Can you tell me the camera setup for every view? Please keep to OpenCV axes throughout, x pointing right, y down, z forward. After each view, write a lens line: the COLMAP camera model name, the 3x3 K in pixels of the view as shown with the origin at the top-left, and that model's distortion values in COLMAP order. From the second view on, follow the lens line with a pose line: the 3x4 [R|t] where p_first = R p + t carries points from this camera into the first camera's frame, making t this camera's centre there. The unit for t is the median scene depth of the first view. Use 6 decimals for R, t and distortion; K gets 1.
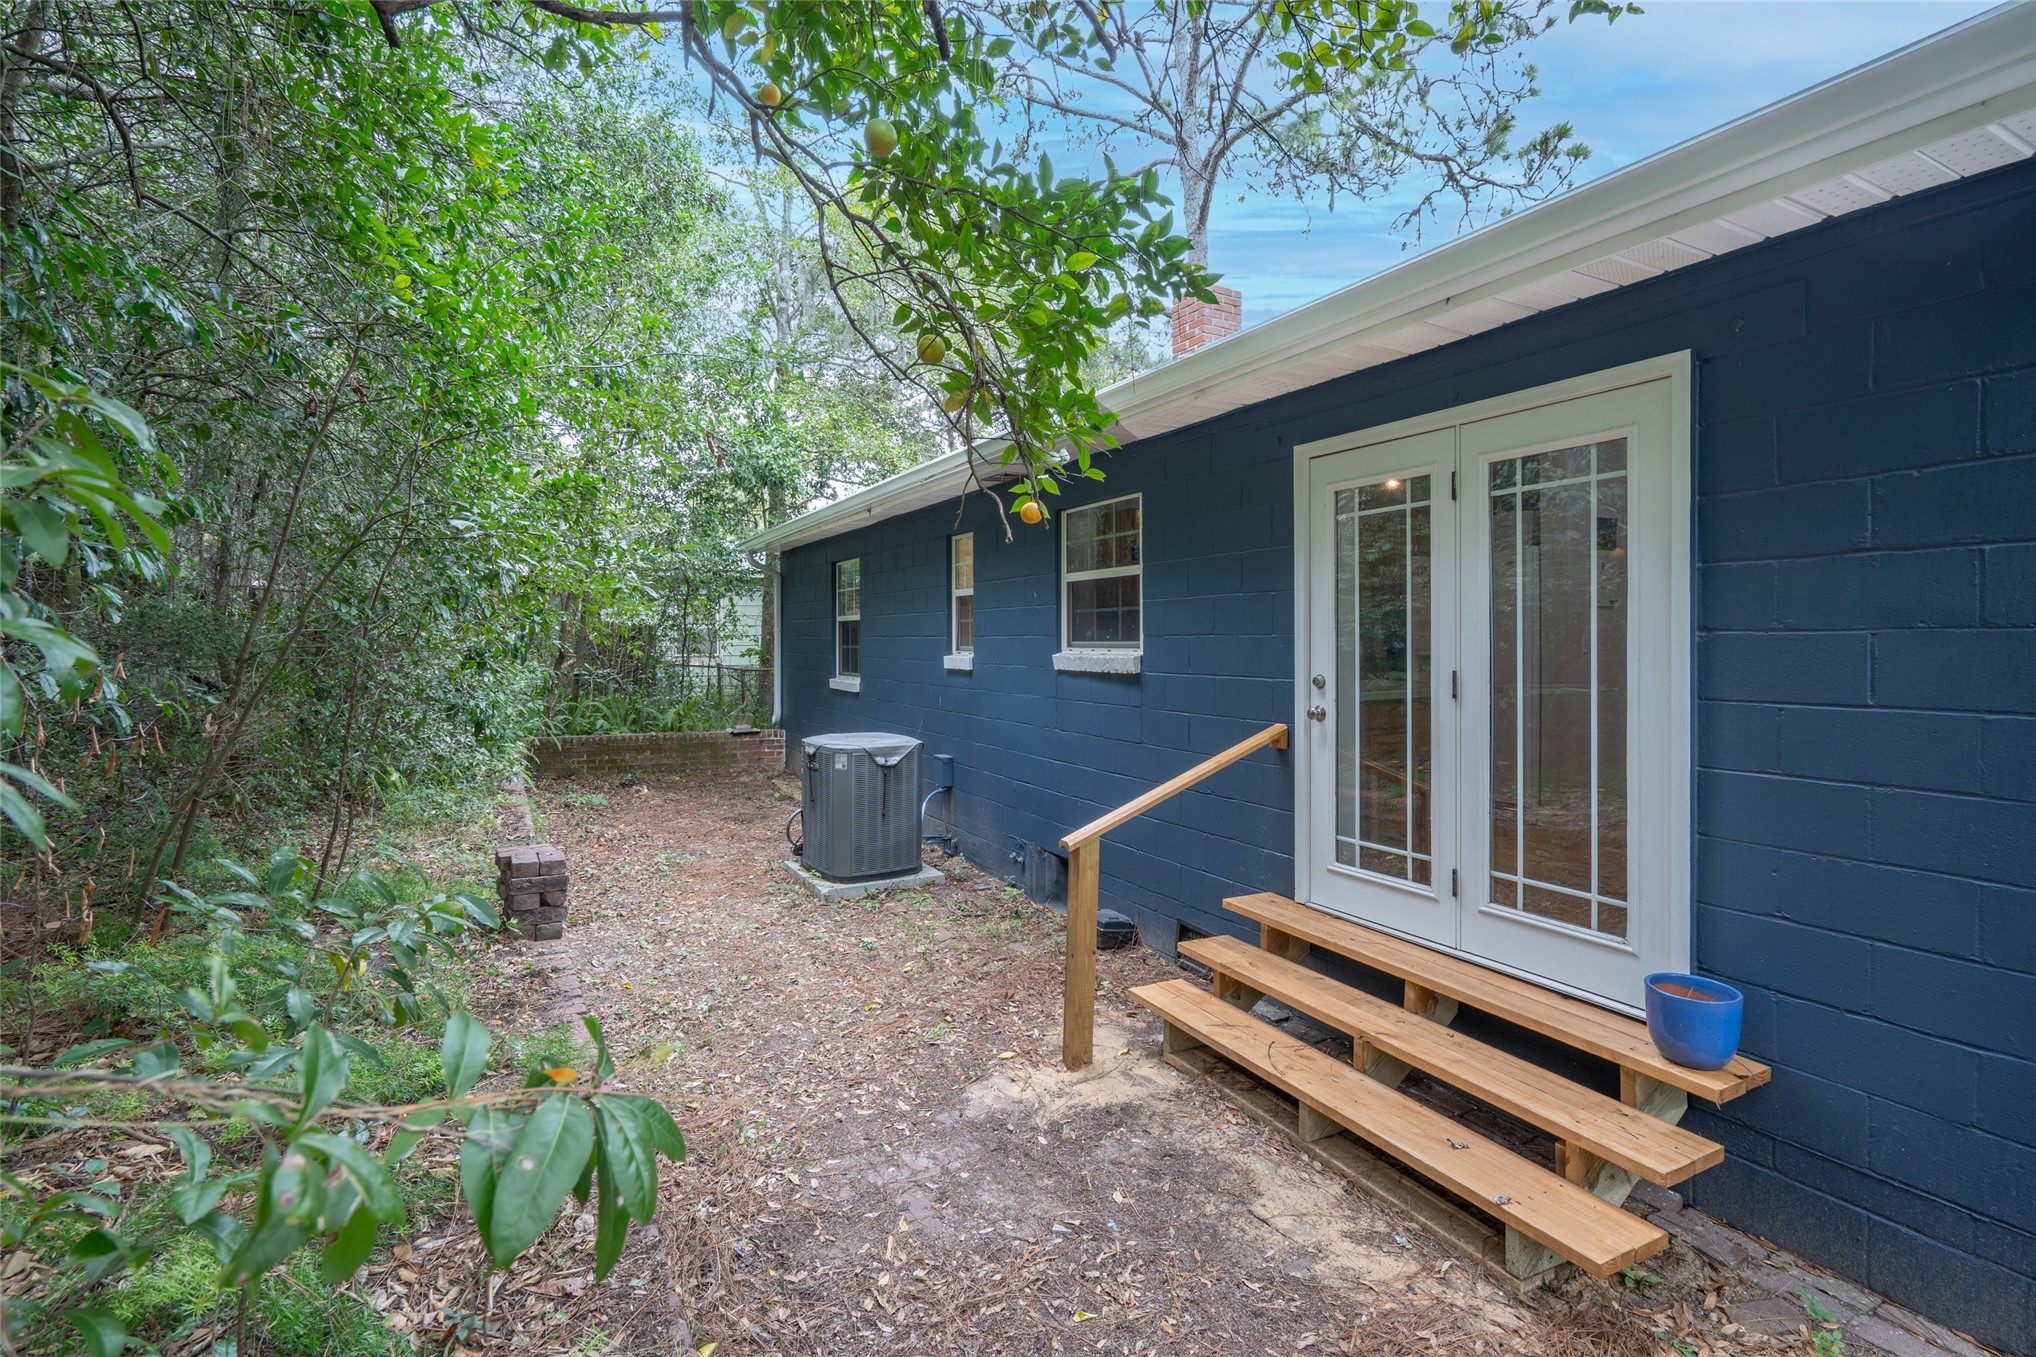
lens RADIAL K [[941.7, 0, 1010.5], [0, 941.7, 641.7], [0, 0, 1]] dist [-0.001052, -0.000309]
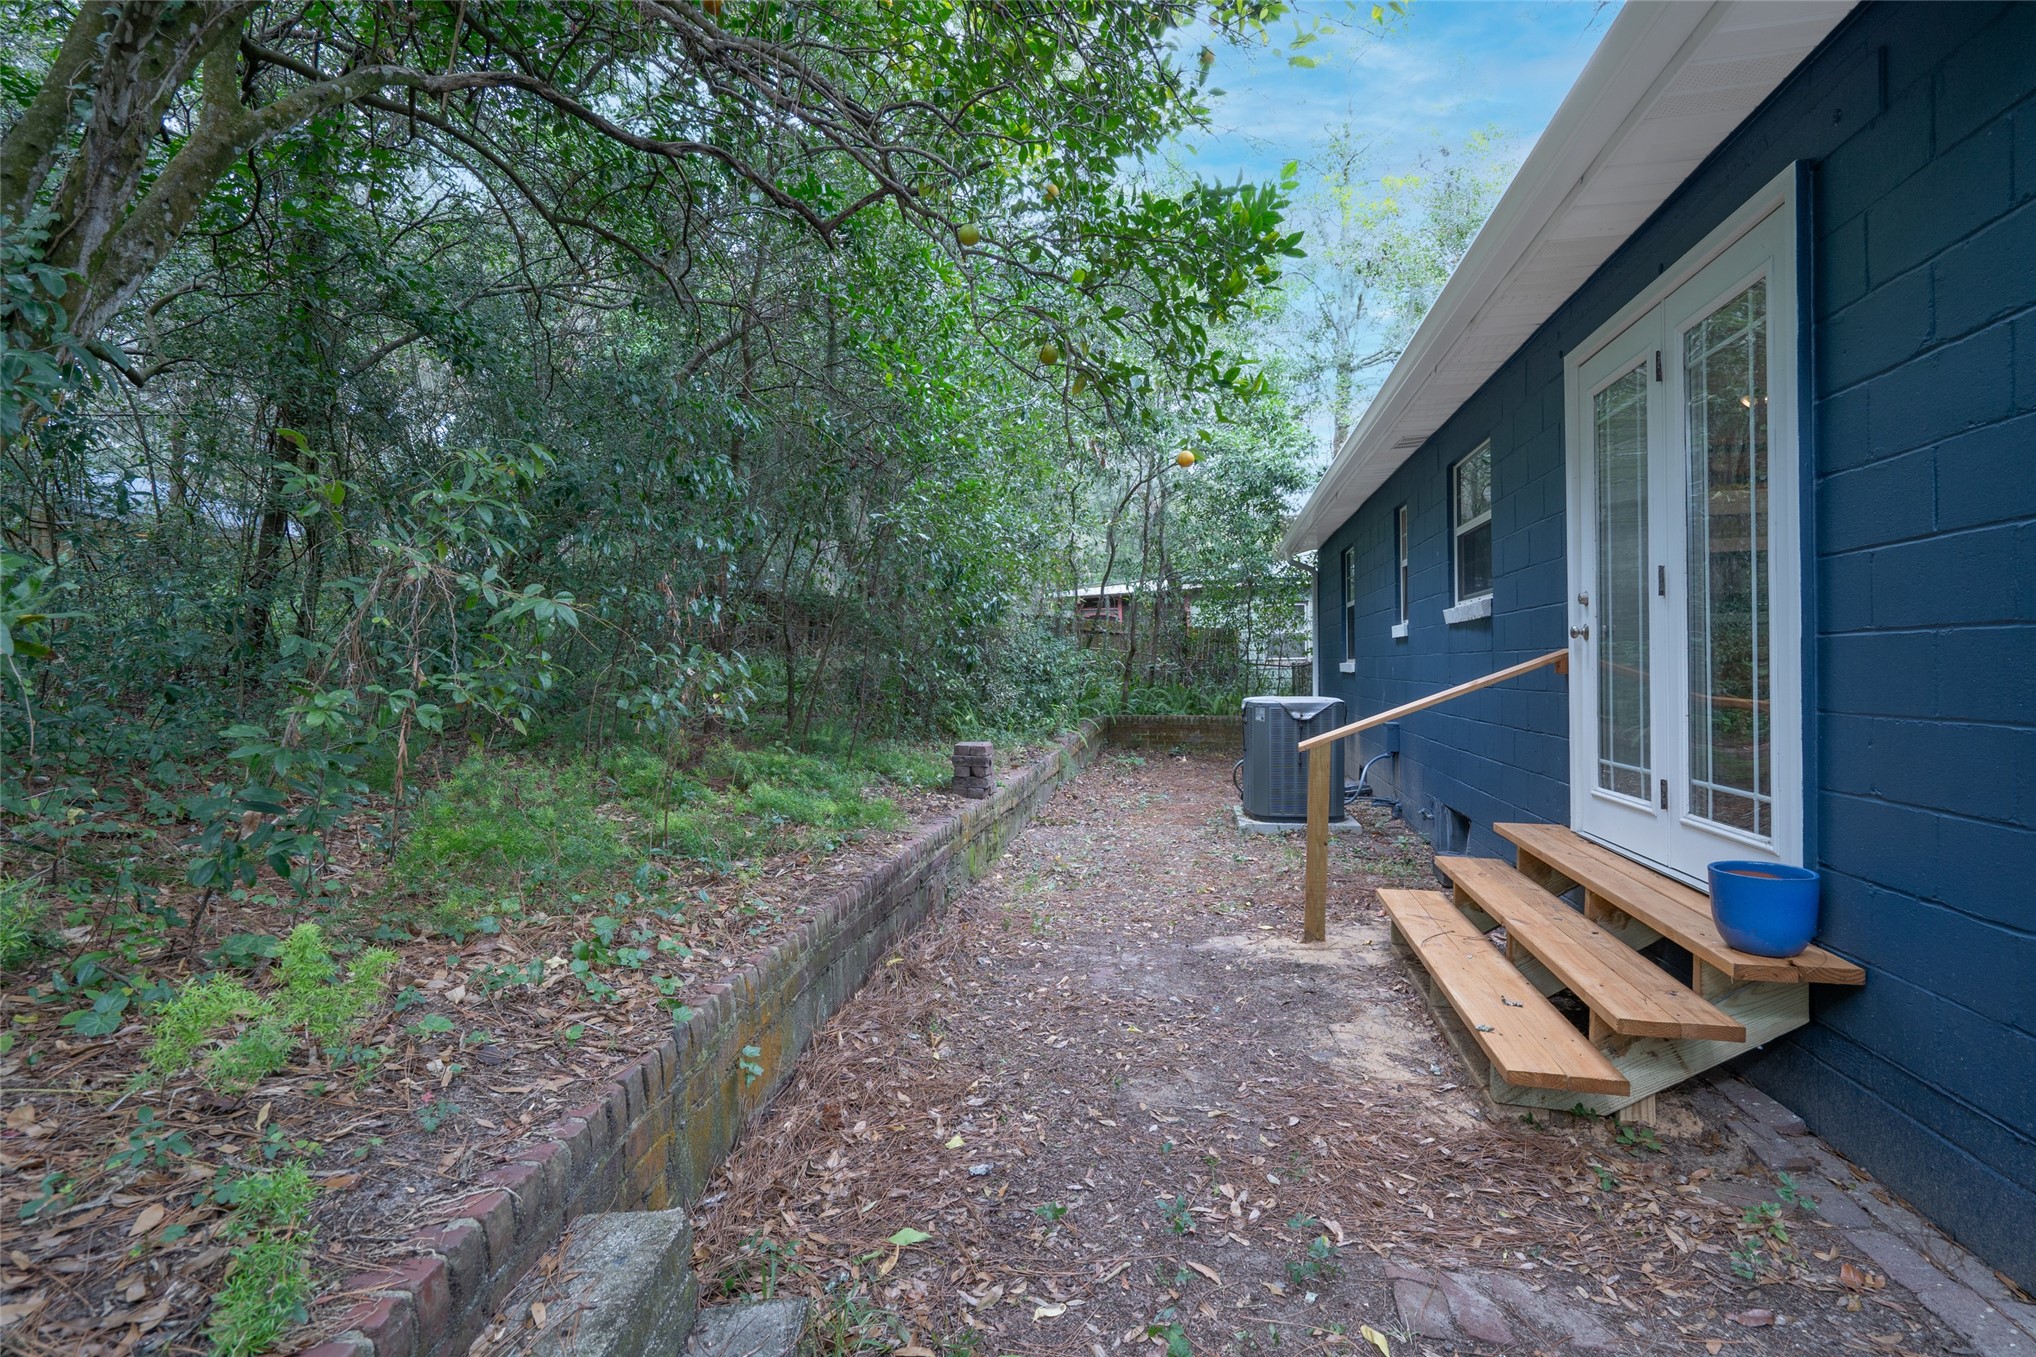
lens RADIAL K [[941.7, 0, 1012.6], [0, 941.7, 676.3], [0, 0, 1]] dist [-0.001052, -0.000309]
pose [[0.771522, -0.001941, -0.636200, 0.606550], [0.008493, 0.999938, 0.007249, 0.136402], [0.636146, -0.010996, 0.771490, -0.130405]]
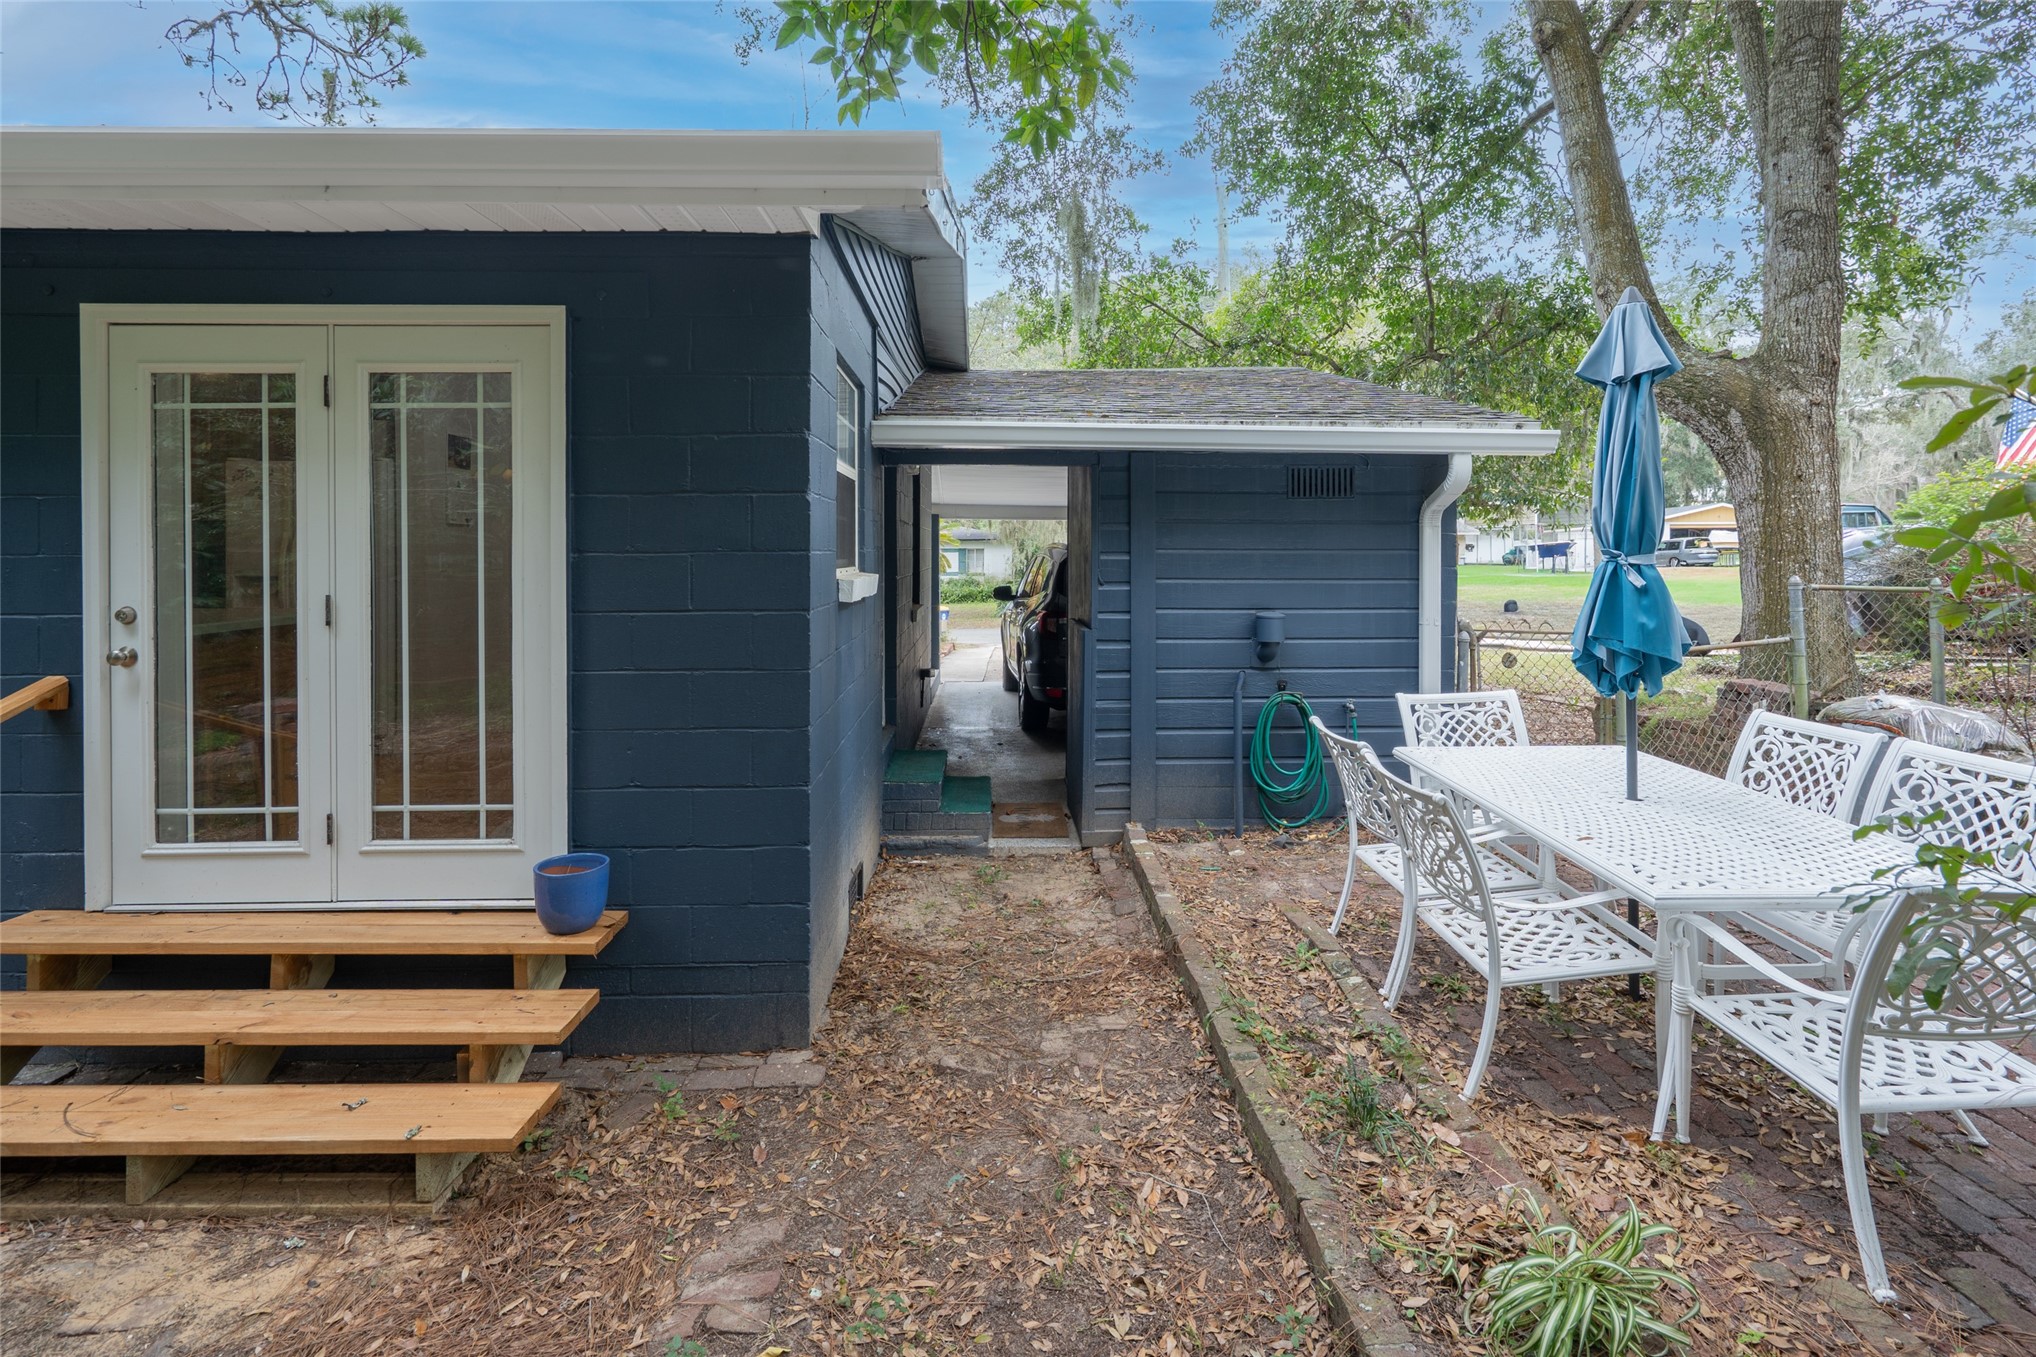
lens RADIAL K [[995.4, 0, 1027.3], [0, 995.4, 553.2], [0, 0, 1]] dist [-0.001176, -0.000055]
pose [[0.442304, -0.002647, 0.896861, -0.095316], [0.003360, 0.999994, 0.001294, -0.009078], [-0.896859, 0.002441, 0.442310, -0.029524]]
